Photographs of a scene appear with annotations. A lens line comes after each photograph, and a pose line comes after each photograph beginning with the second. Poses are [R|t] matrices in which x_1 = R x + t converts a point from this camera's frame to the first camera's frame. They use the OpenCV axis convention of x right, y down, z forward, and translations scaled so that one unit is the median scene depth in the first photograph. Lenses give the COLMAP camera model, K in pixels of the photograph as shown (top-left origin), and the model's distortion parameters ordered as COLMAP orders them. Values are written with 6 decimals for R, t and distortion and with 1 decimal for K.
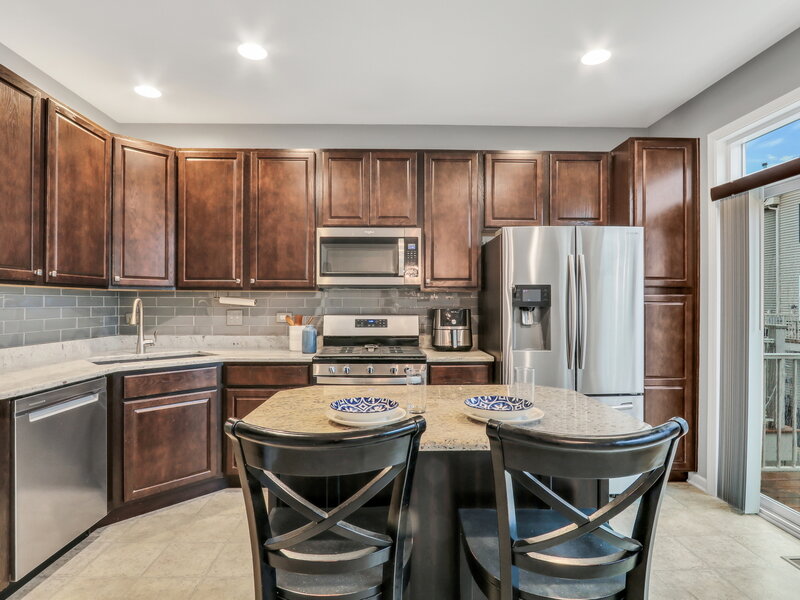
lens RADIAL K [[443.5, 0, 398.6], [0, 443.5, 302.2], [0, 0, 1]] dist [-0.027844, 0.005814]
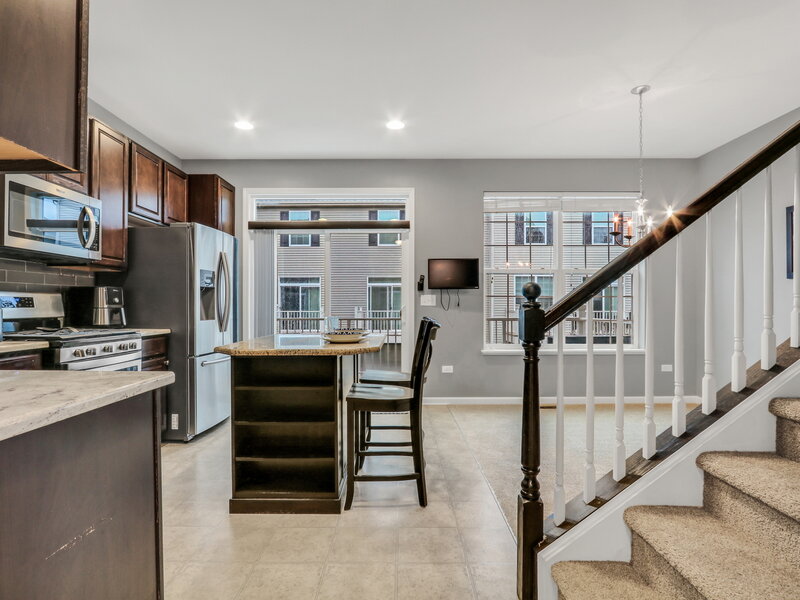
lens RADIAL K [[443.5, 0, 400.6], [0, 443.5, 303.6], [0, 0, 1]] dist [-0.027844, 0.005814]
pose [[0.024058, 0.001478, 0.999709, -0.875160], [-0.009271, 0.999956, -0.001255, 0.048110], [-0.999668, -0.009238, 0.024070, 0.335124]]
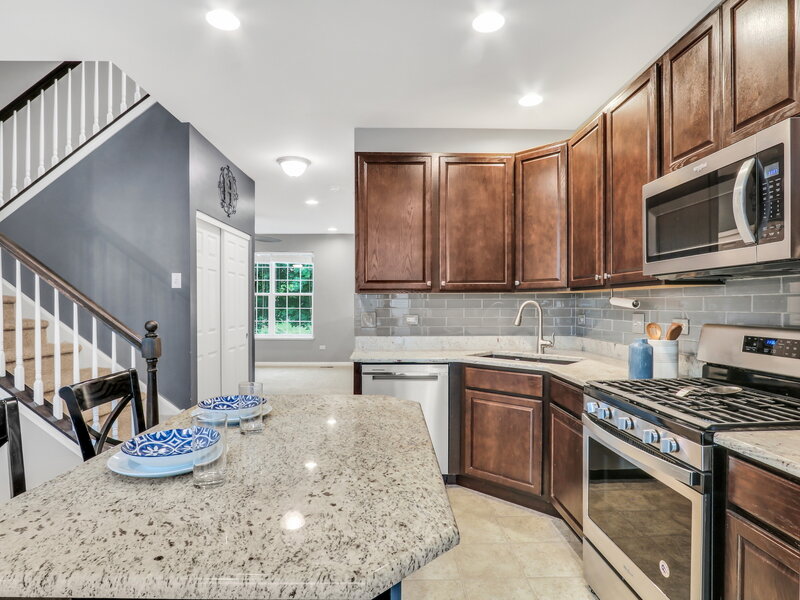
lens RADIAL K [[443.5, 0, 394.9], [0, 443.5, 305.2], [0, 0, 1]] dist [-0.027844, 0.005814]
pose [[-0.008408, 0.000557, -0.999964, 0.446725], [0.005378, 0.999985, 0.000512, 0.000391], [0.999950, -0.005374, -0.008411, 0.647395]]
